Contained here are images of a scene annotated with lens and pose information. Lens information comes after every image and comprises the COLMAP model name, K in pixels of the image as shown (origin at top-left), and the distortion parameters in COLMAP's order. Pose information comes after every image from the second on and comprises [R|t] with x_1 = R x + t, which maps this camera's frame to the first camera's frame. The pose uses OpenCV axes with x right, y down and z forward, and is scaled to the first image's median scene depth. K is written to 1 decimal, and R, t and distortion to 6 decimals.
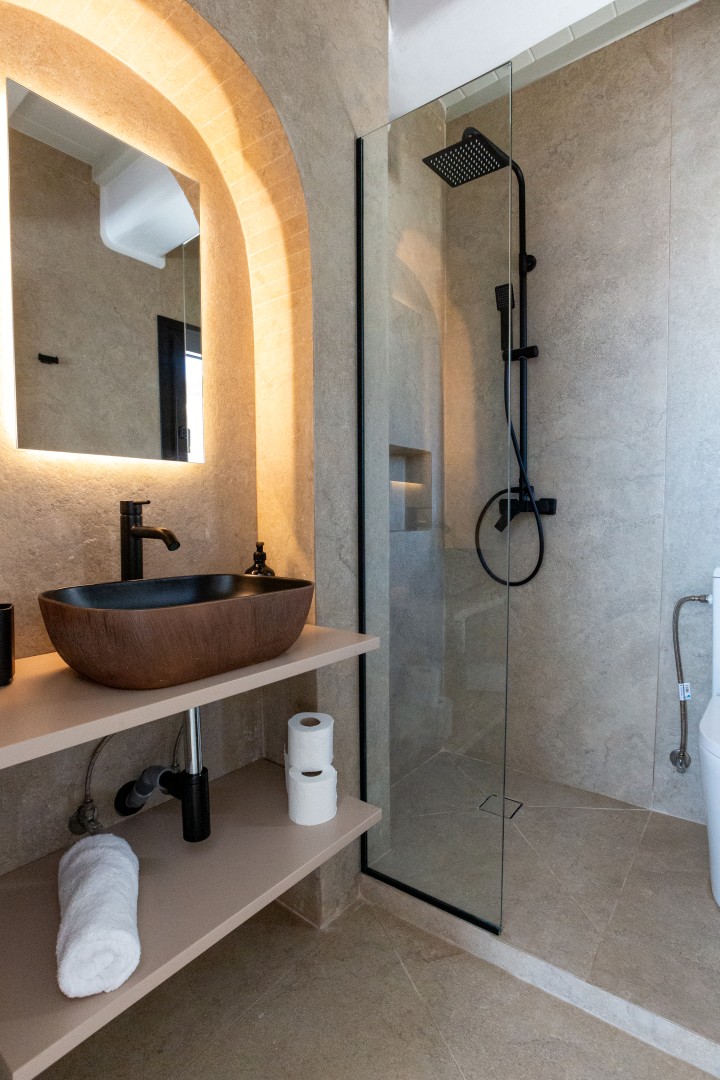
lens RADIAL K [[542.0, 0, 356.5], [0, 542.0, 538.3], [0, 0, 1]] dist [-0.048675, 0.017948]
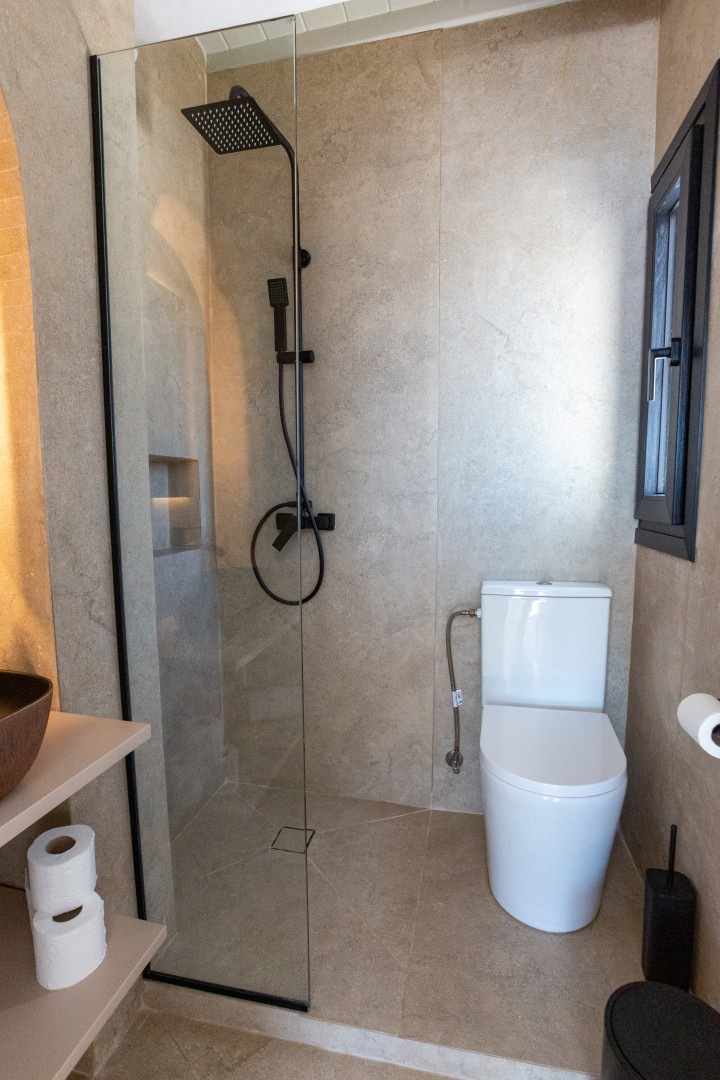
lens RADIAL K [[542.0, 0, 362.0], [0, 542.0, 546.5], [0, 0, 1]] dist [-0.048675, 0.017948]
pose [[0.904768, -0.046467, 0.423363, 0.001623], [0.024202, 0.998034, 0.057819, -0.083653], [-0.425218, -0.042067, 0.904113, 0.120394]]
